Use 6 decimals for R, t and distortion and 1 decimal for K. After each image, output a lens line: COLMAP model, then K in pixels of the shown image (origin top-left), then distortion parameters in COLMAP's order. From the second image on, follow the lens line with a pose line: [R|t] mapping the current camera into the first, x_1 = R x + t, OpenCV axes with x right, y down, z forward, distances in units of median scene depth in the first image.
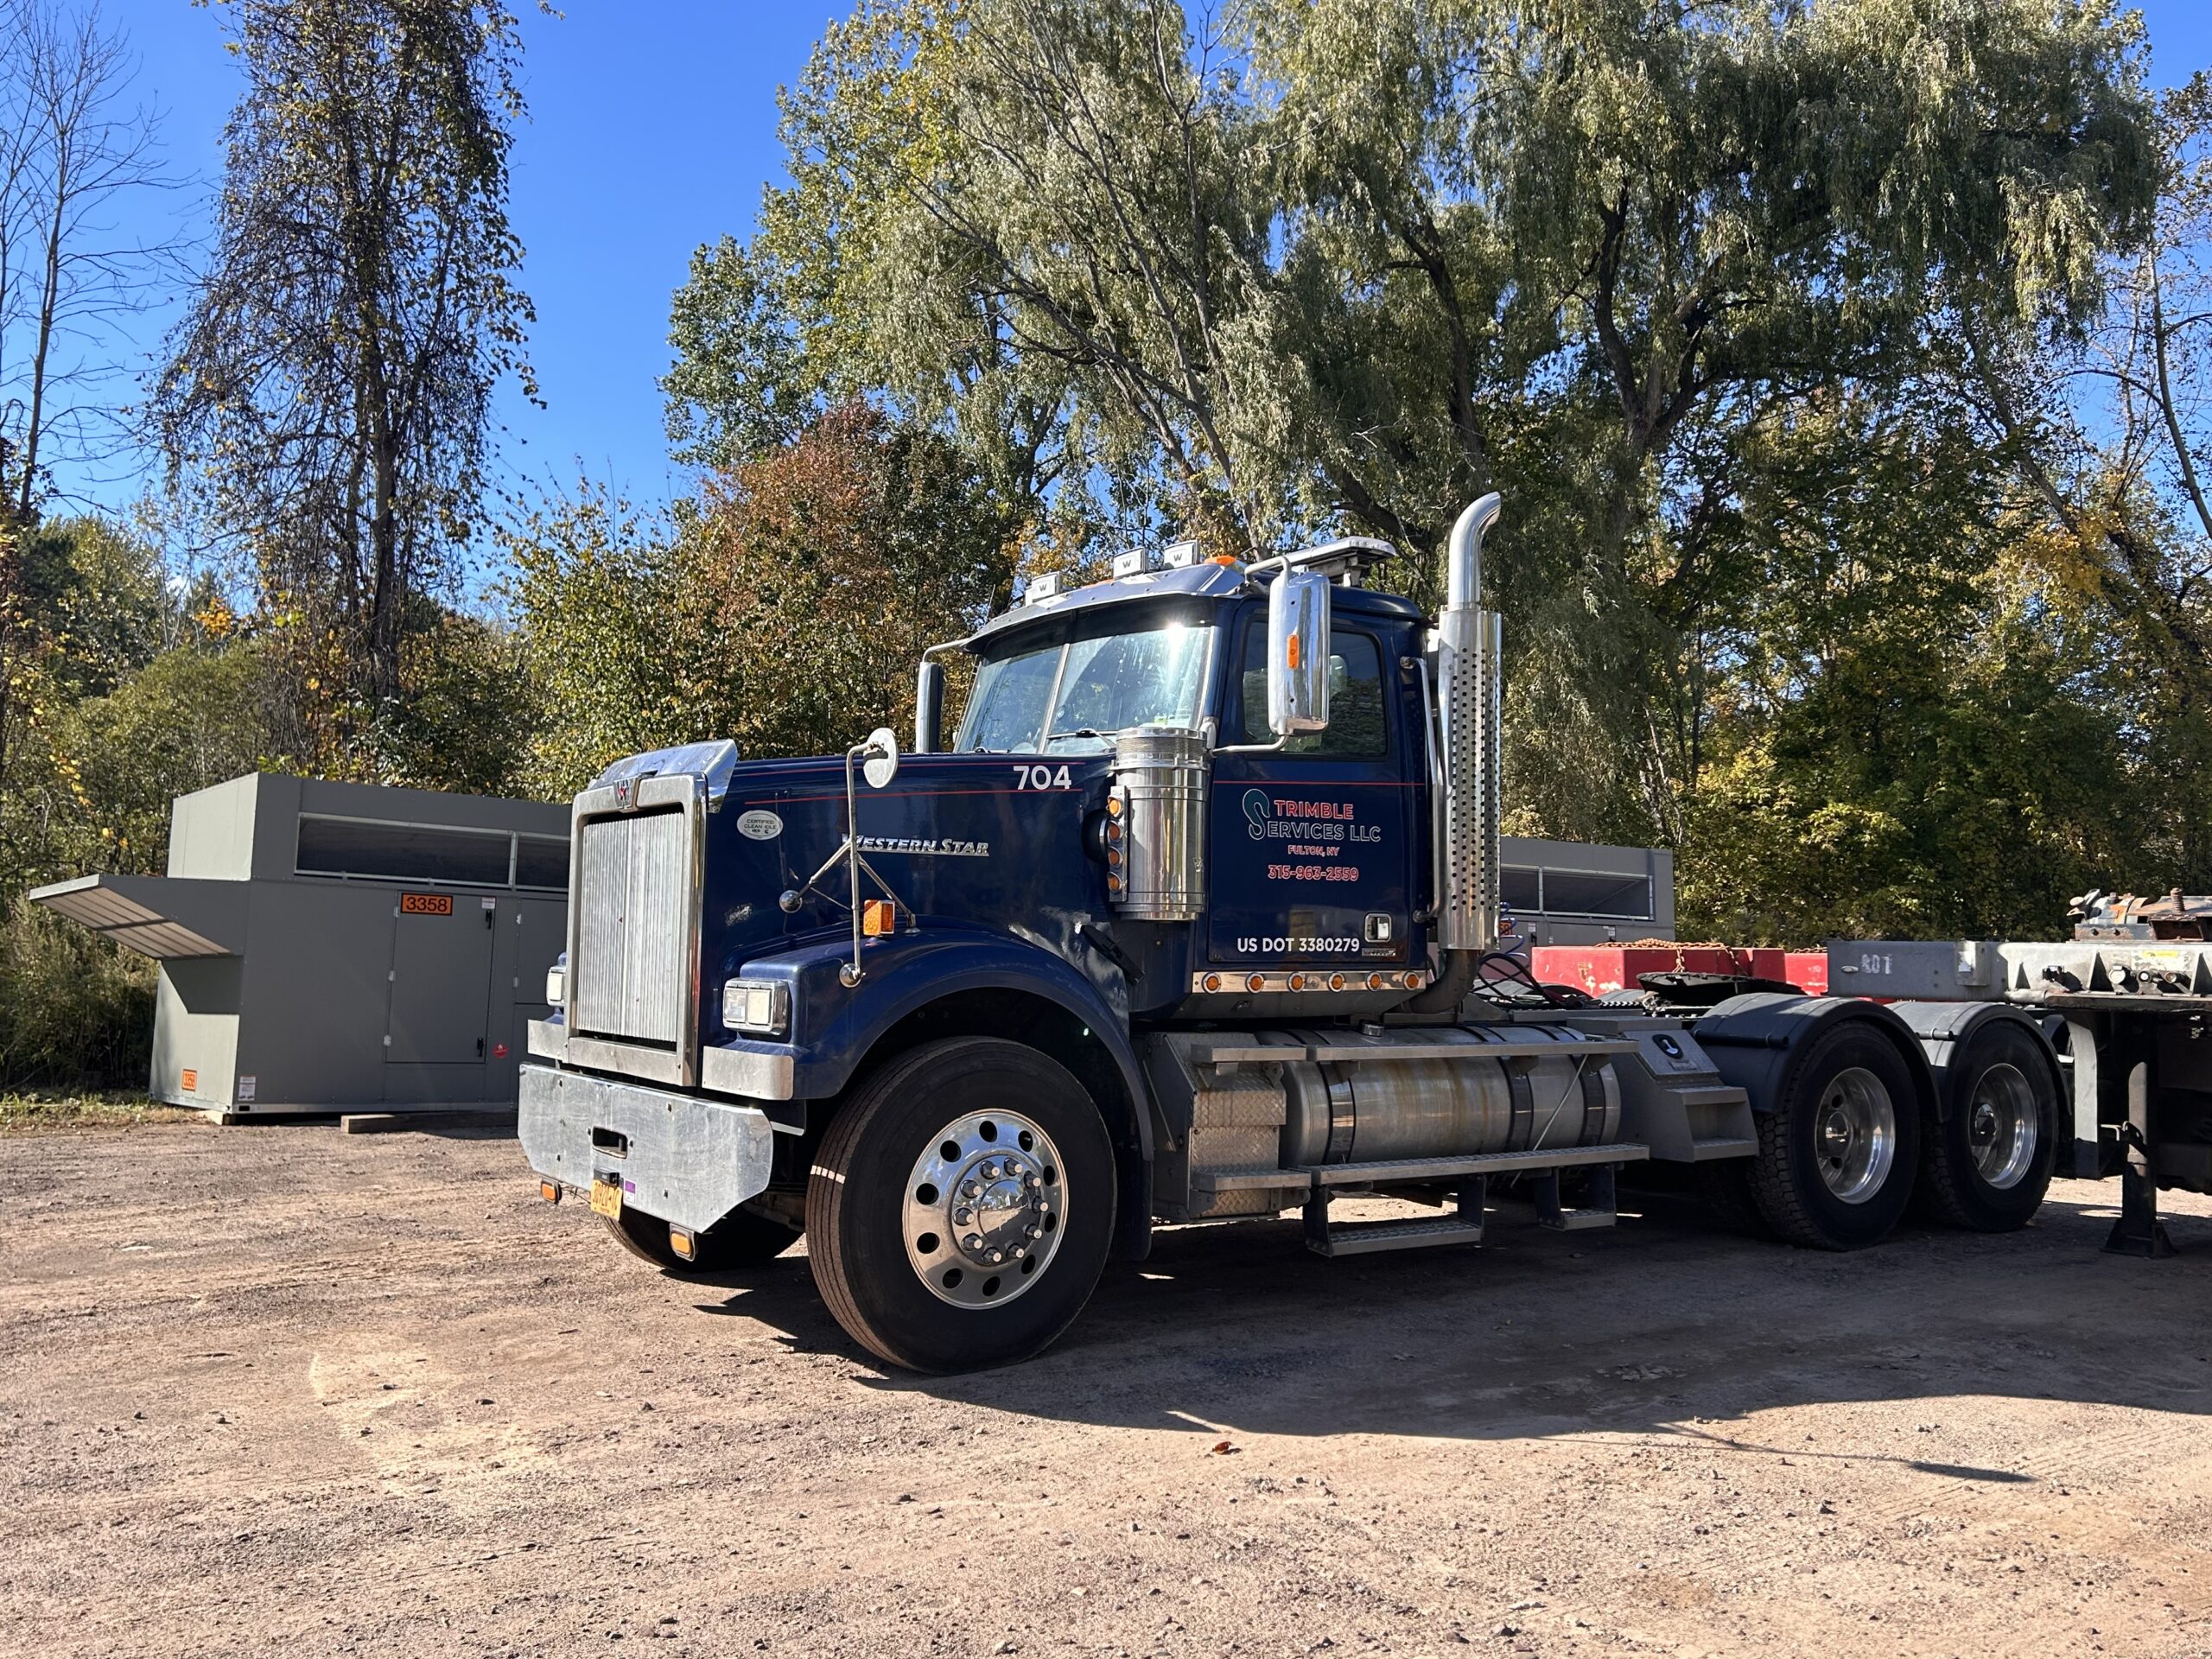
lens RADIAL K [[1846.1, 0, 1106.9], [0, 1846.1, 824.7], [0, 0, 1]] dist [0.026854, 0.011648]
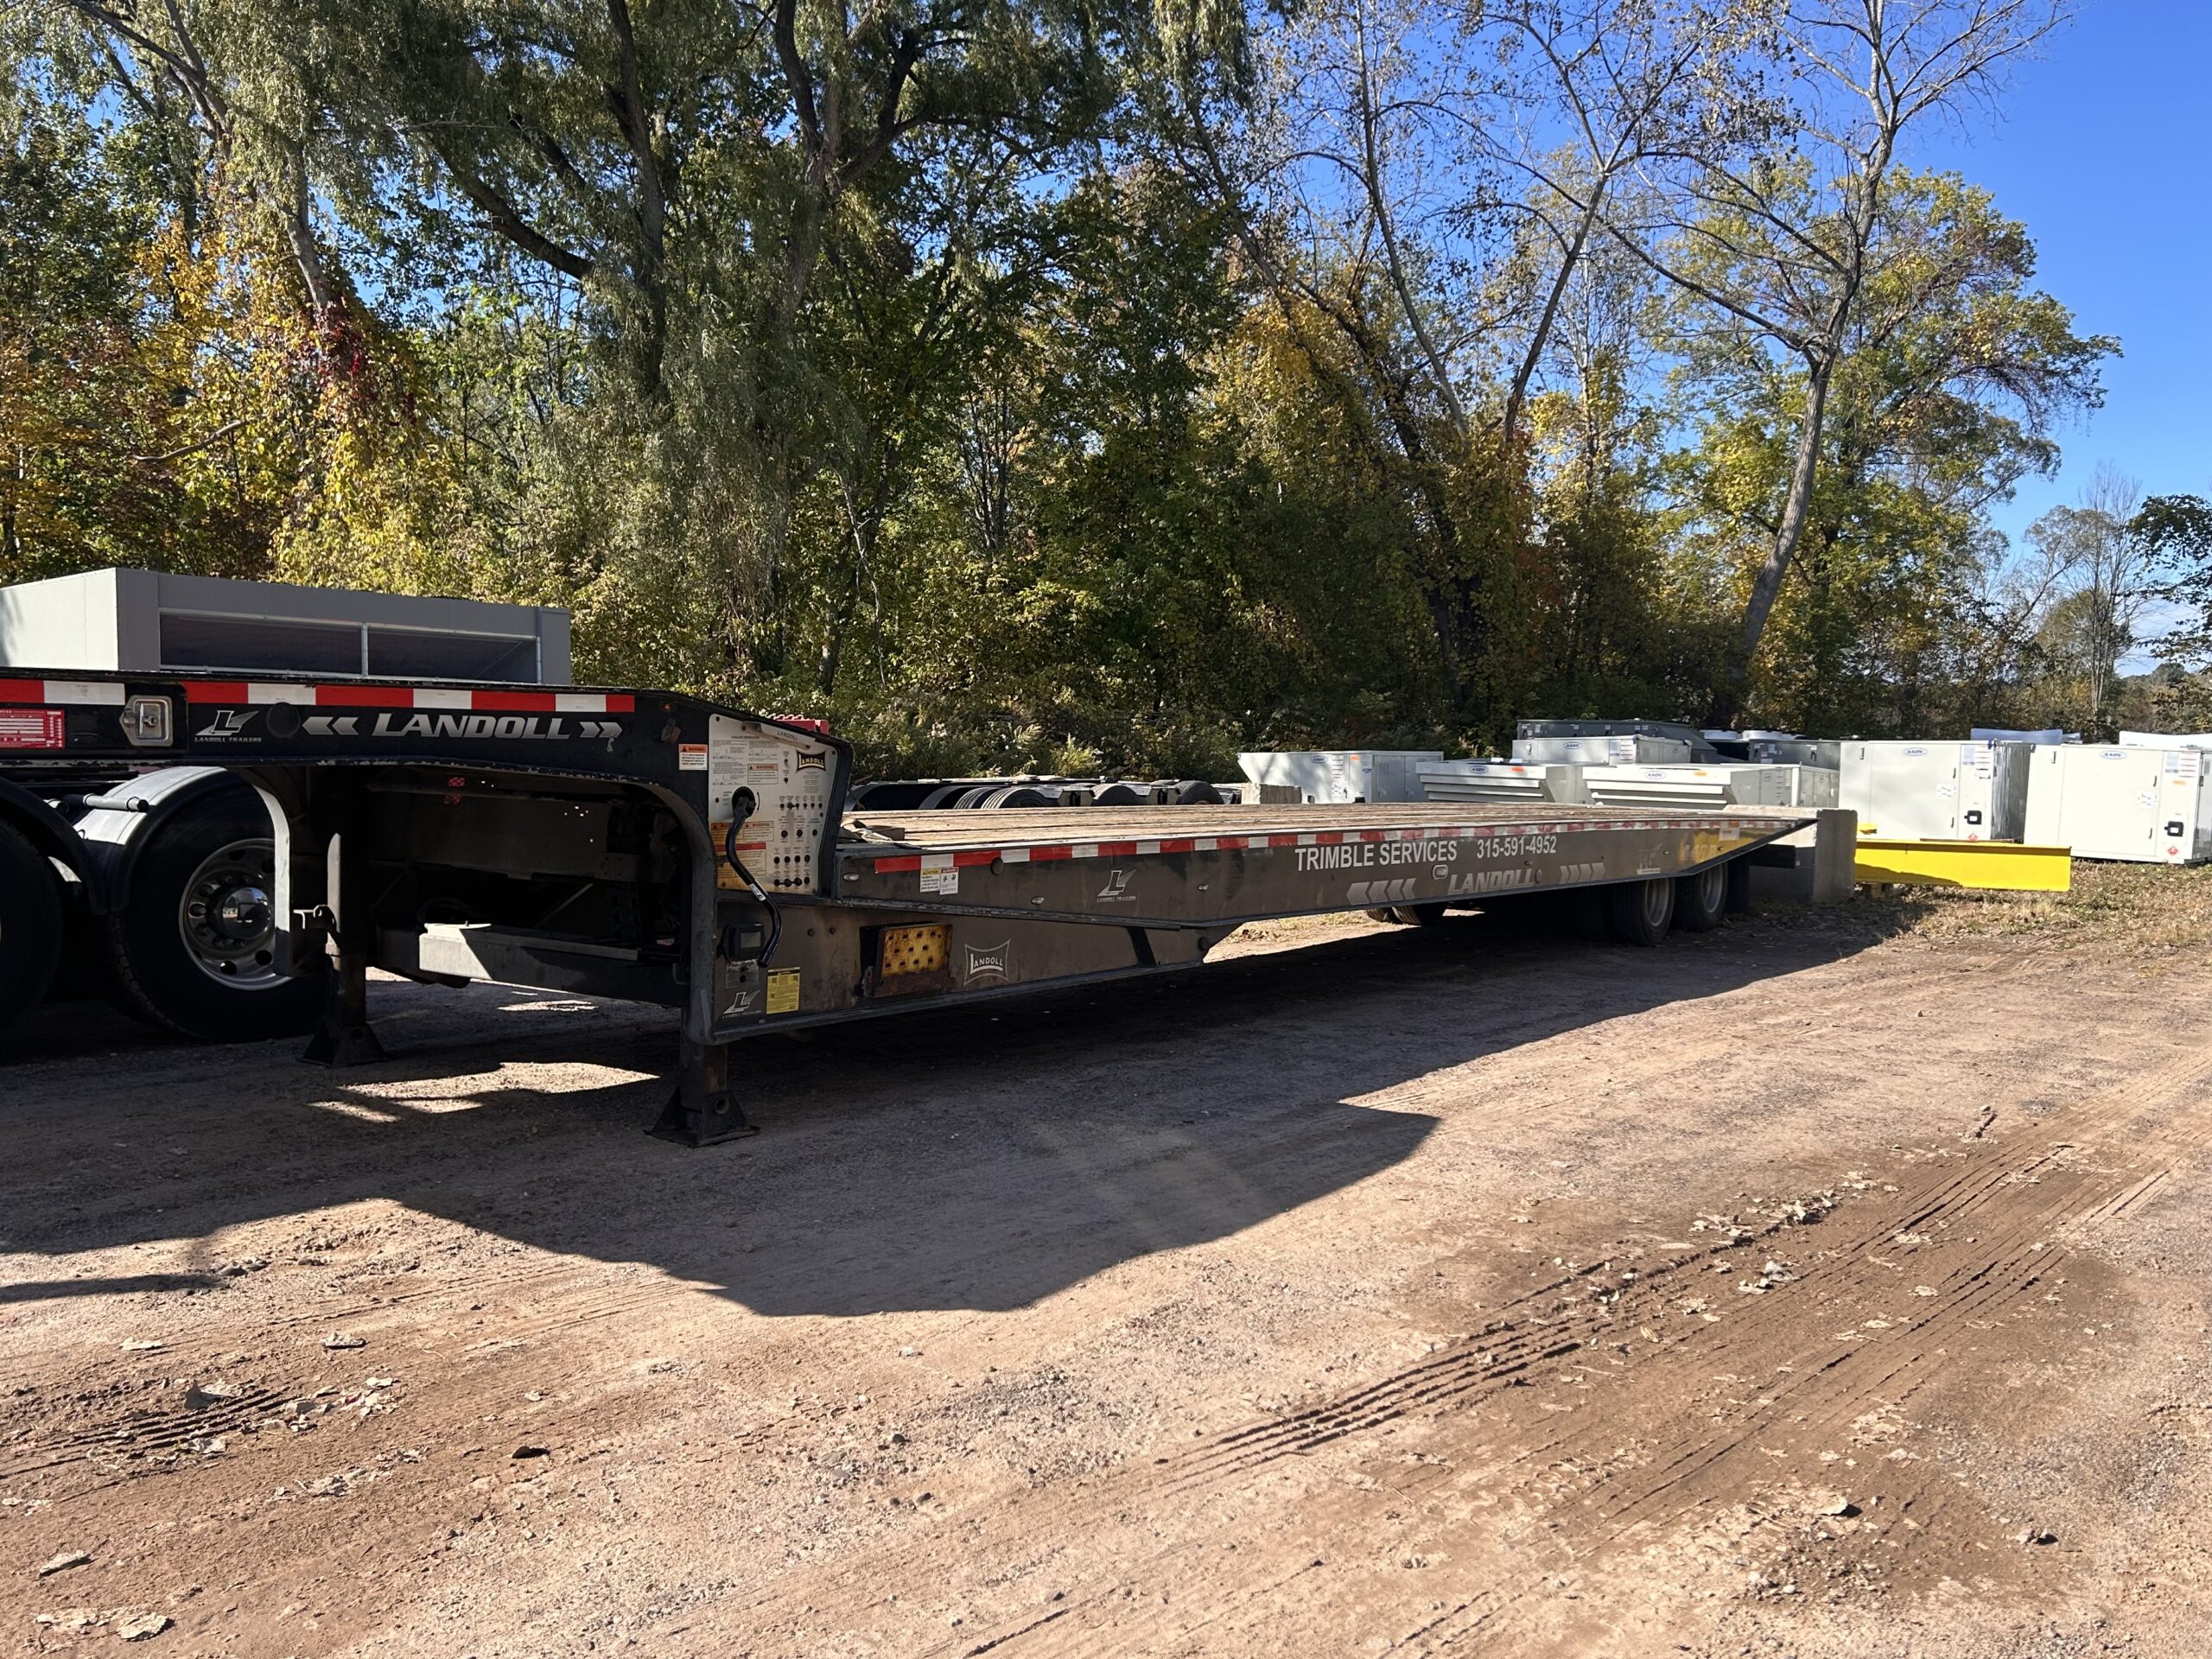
lens RADIAL K [[1846.1, 0, 1122.8], [0, 1846.1, 818.7], [0, 0, 1]] dist [0.026854, 0.011648]
pose [[0.970121, -0.000907, 0.242620, 0.128364], [-0.026287, 0.993714, 0.108823, 0.003846], [-0.241193, -0.111949, 0.963999, 0.021848]]
